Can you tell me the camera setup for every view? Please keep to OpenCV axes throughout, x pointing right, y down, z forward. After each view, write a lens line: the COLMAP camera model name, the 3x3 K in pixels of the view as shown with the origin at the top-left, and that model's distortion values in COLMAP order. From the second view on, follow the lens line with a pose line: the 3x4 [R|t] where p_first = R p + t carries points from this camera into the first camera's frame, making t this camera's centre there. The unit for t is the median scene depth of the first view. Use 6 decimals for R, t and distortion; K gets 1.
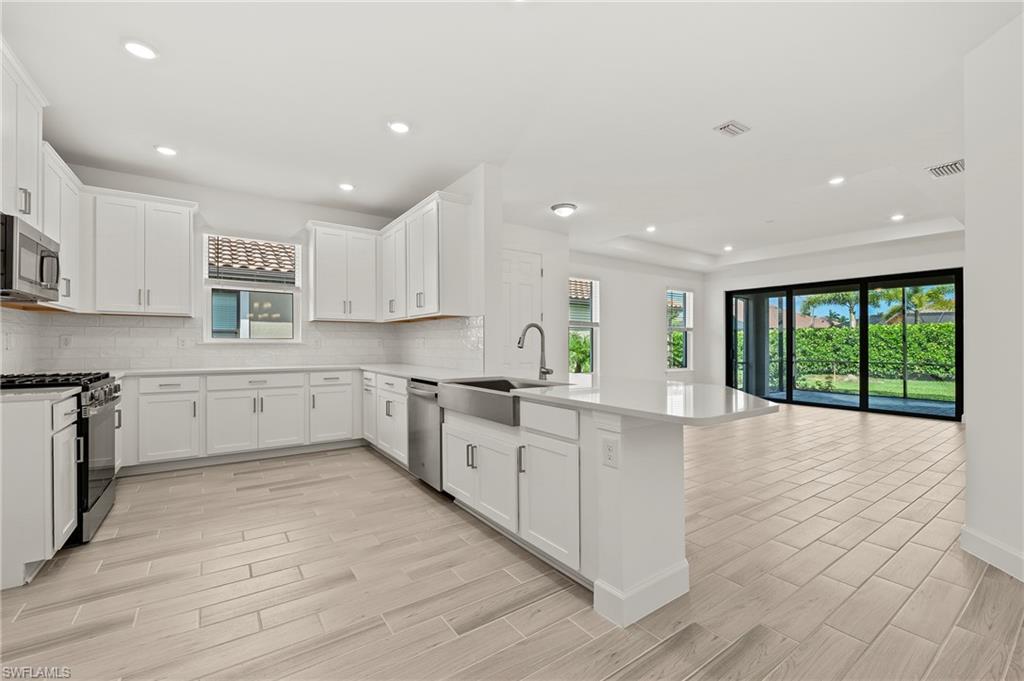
lens RADIAL K [[418.7, 0, 505.2], [0, 418.7, 341.7], [0, 0, 1]] dist [0.006853, -0.000936]
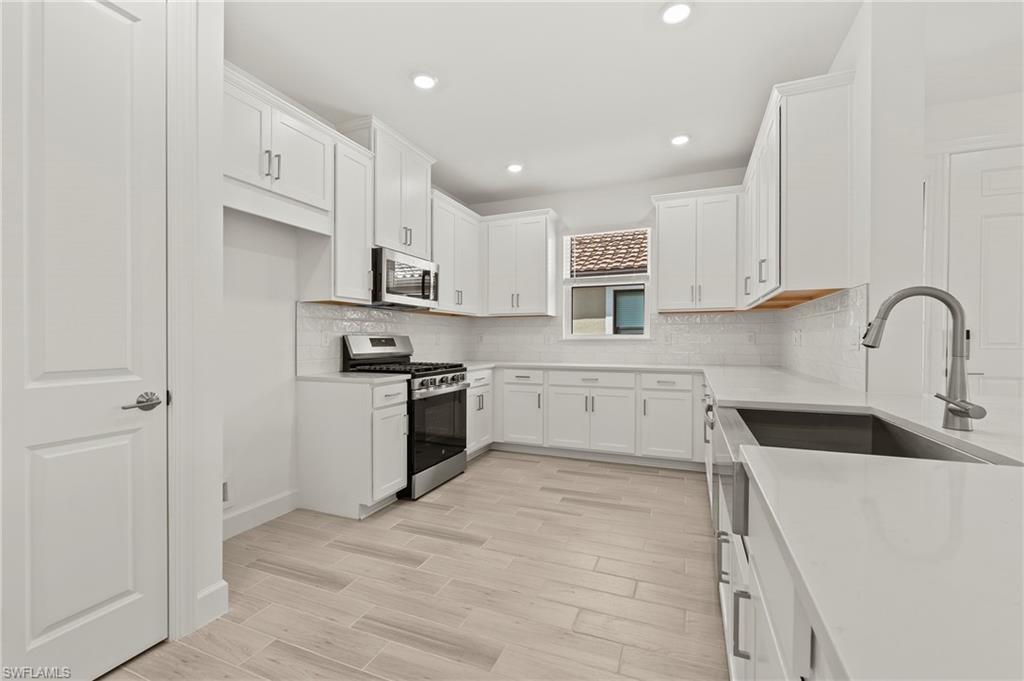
lens RADIAL K [[435.1, 0, 509.0], [0, 435.1, 341.3], [0, 0, 1]] dist [0.001461, -0.000070]
pose [[0.557841, -0.000785, -0.829947, 0.104009], [0.007333, 0.999965, 0.003983, 0.002333], [0.829915, -0.008308, 0.557827, 0.233117]]
